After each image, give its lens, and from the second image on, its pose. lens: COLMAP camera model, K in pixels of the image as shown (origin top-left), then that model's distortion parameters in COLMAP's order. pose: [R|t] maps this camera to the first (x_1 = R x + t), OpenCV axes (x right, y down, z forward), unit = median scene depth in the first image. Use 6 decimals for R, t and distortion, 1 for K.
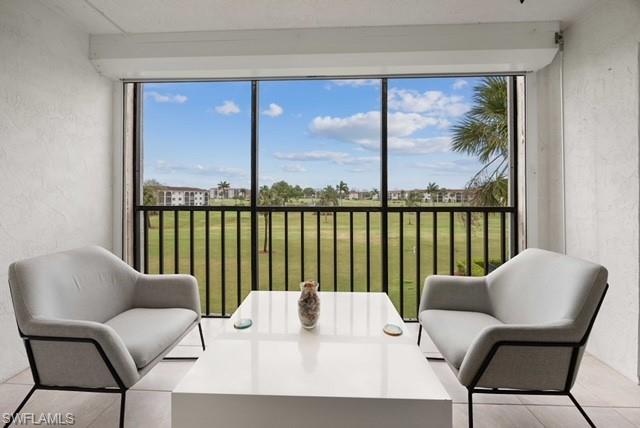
lens RADIAL K [[254.5, 0, 310.8], [0, 254.5, 197.8], [0, 0, 1]] dist [0.000415, 0.000444]
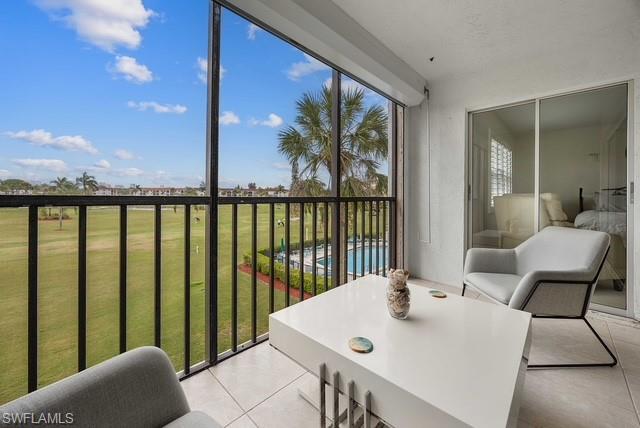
lens RADIAL K [[254.5, 0, 317.9], [0, 254.5, 196.1], [0, 0, 1]] dist [0.000415, 0.000444]
pose [[0.631537, 0.004661, 0.775331, -0.257536], [-0.004290, 0.999988, -0.002517, 0.015807], [-0.775334, -0.001736, 0.631550, 0.191659]]
